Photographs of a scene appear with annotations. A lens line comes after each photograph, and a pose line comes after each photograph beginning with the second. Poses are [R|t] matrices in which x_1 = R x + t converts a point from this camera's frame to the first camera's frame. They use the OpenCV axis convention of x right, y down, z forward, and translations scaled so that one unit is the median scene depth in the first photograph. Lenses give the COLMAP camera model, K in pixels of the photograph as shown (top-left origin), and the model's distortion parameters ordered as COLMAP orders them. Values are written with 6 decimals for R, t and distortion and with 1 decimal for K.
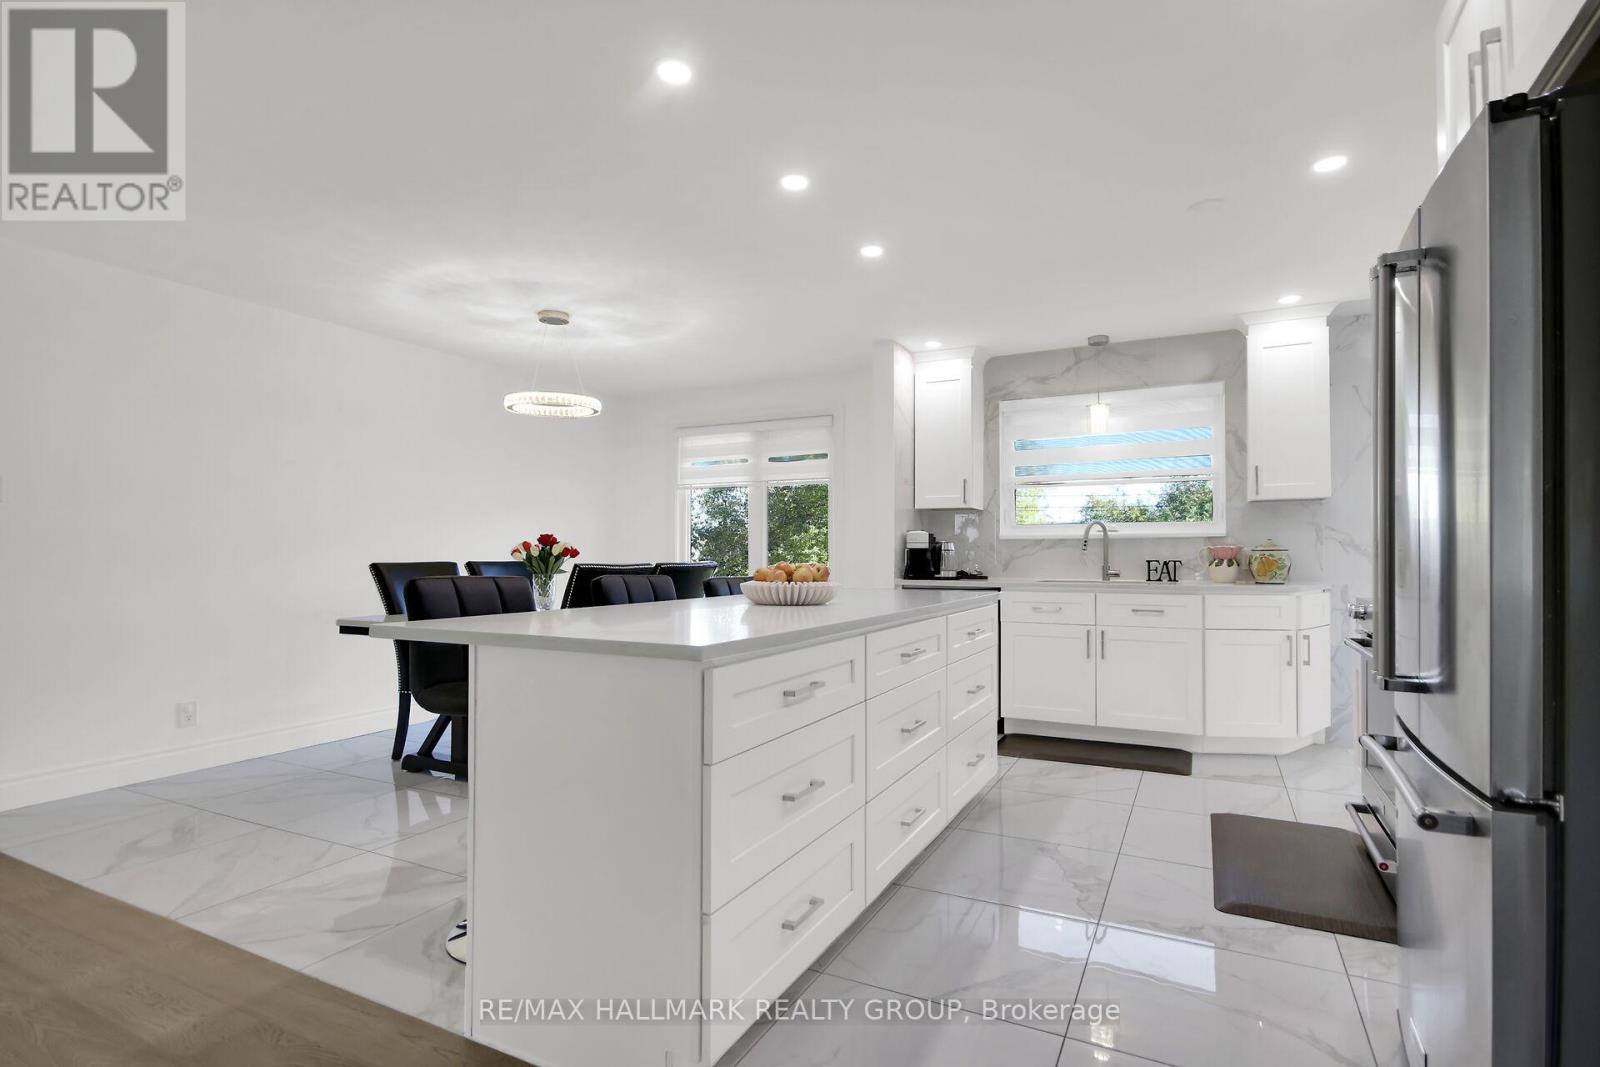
lens RADIAL K [[786.8, 0, 808.4], [0, 786.8, 540.6], [0, 0, 1]] dist [0.000078, 0.000579]
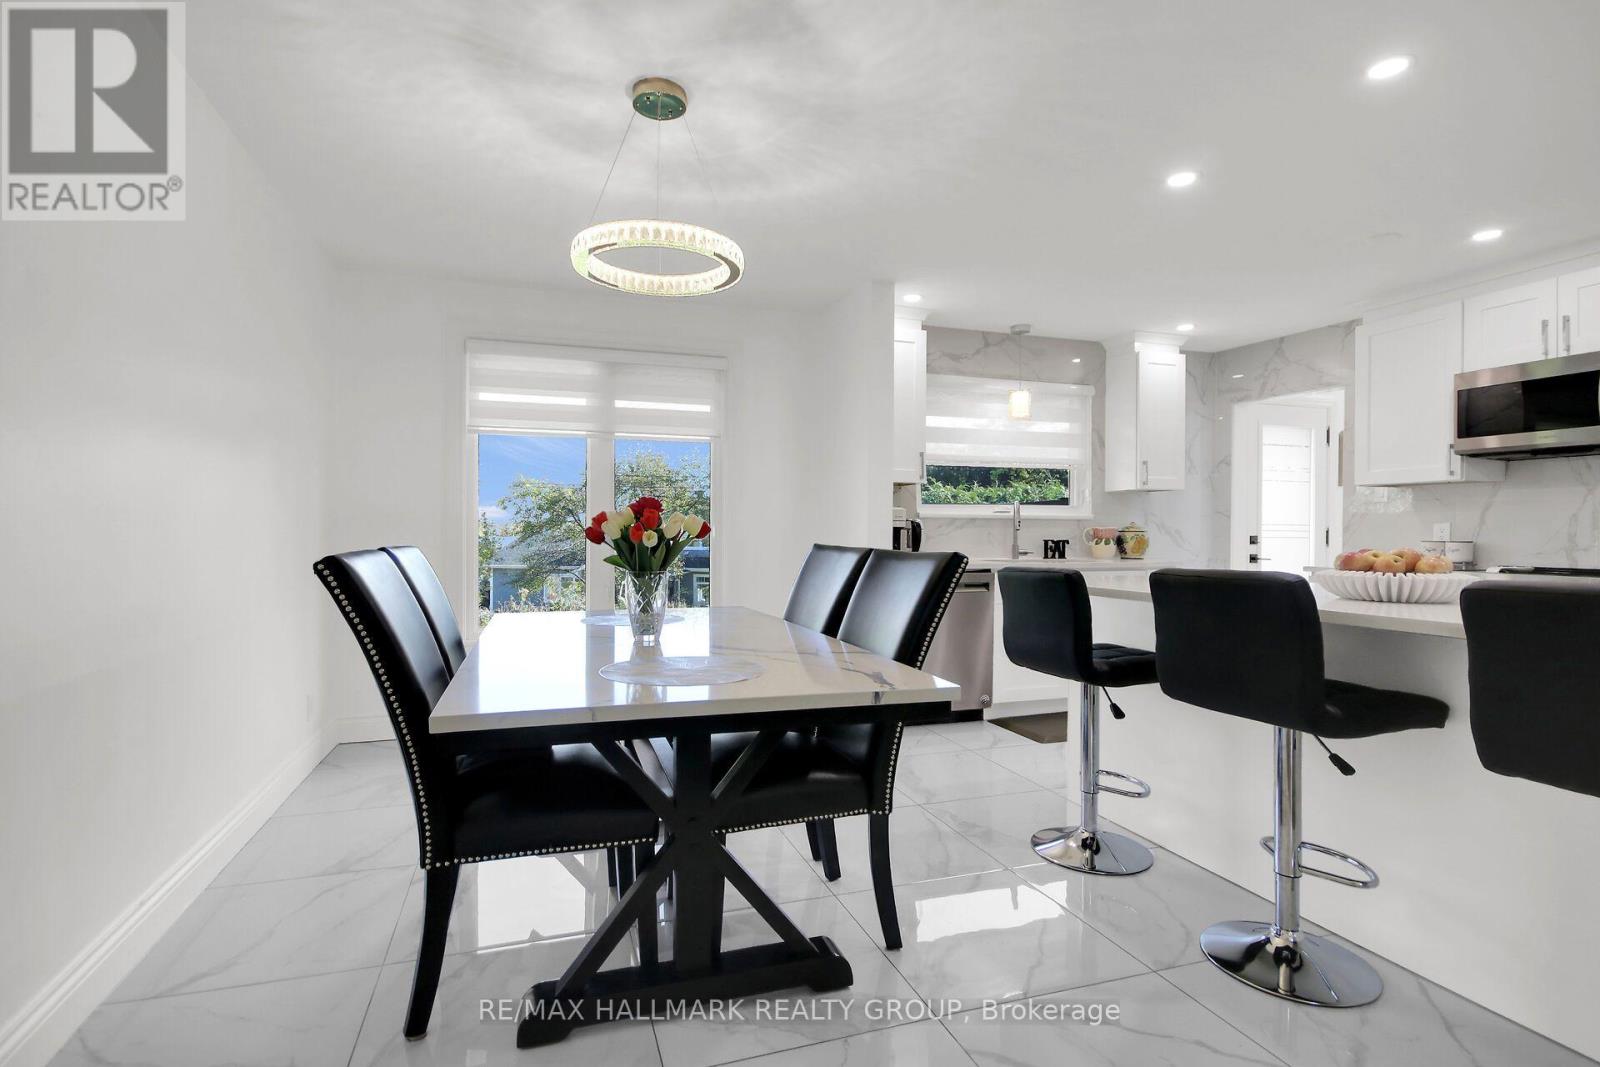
lens RADIAL K [[753.0, 0, 772.9], [0, 753.0, 534.9], [0, 0, 1]] dist [-0.004049, -0.000175]
pose [[0.716666, -0.000114, 0.697417, -0.578066], [-0.016005, 0.999734, 0.016610, 0.007266], [-0.697233, -0.023066, 0.716473, 0.522851]]
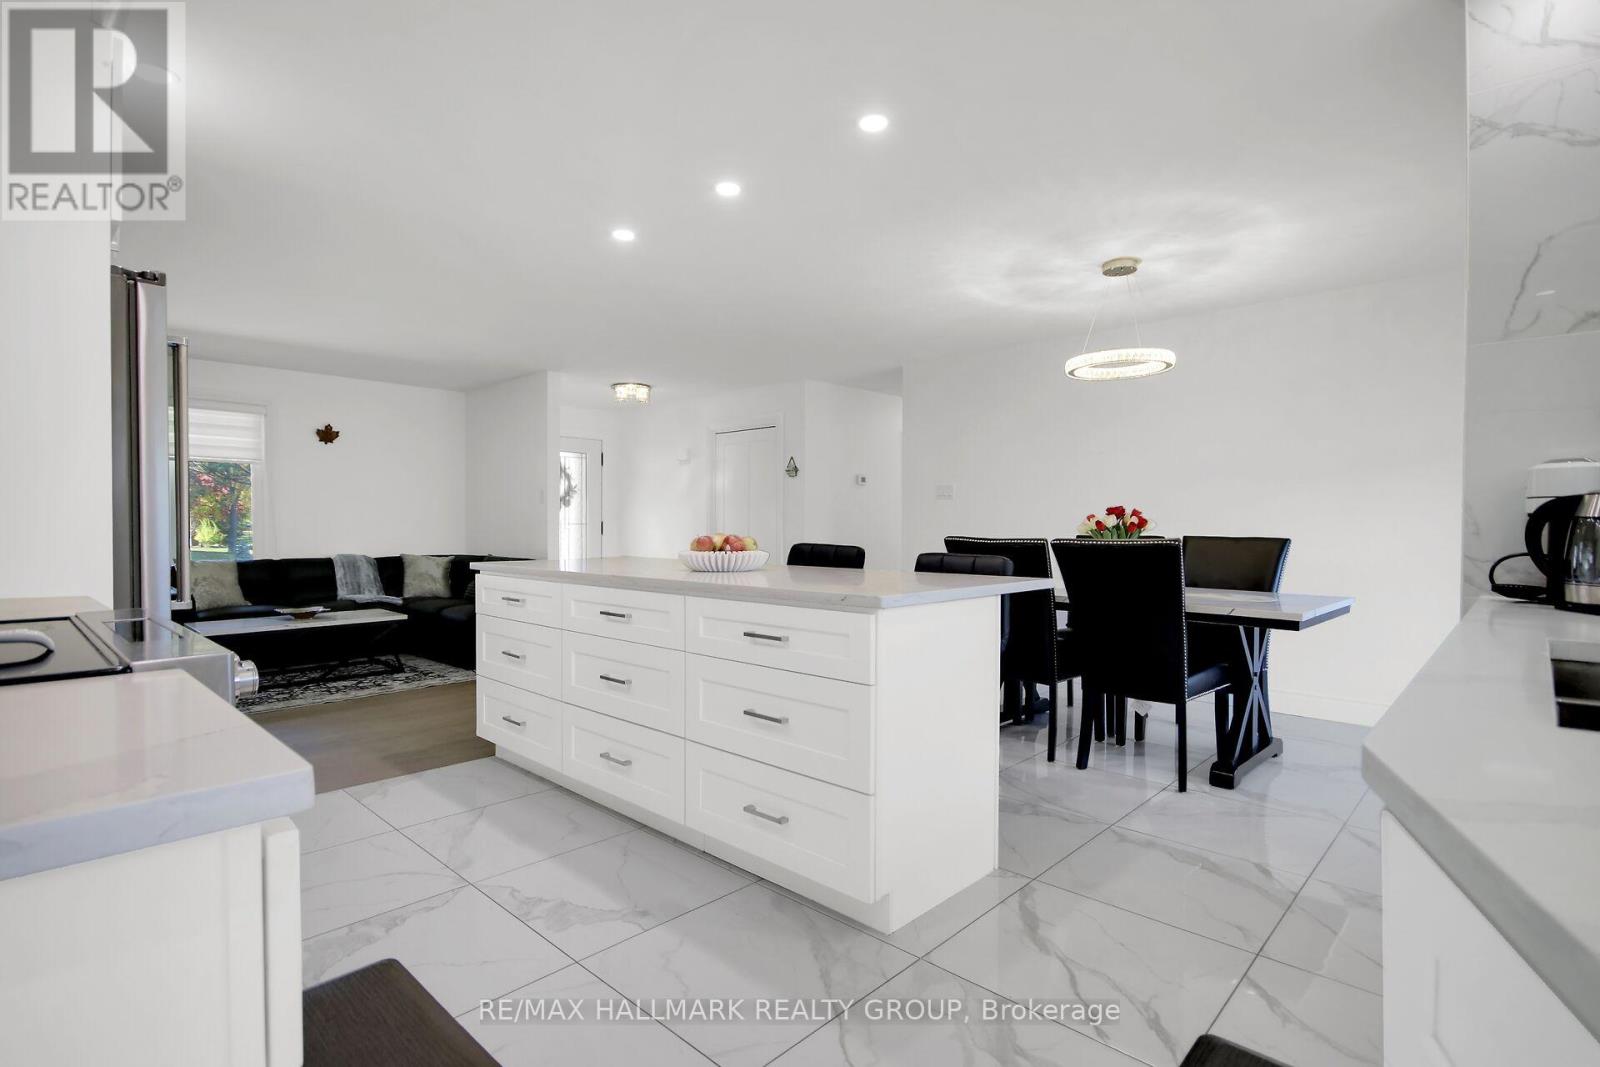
lens RADIAL K [[782.1, 0, 800.0], [0, 782.1, 533.5], [0, 0, 1]] dist [0.016447, -0.000074]
pose [[-0.286909, 0.008165, -0.957923, 0.596637], [0.012300, 0.999913, 0.004839, 0.012960], [0.957879, -0.010394, -0.286985, 0.831952]]
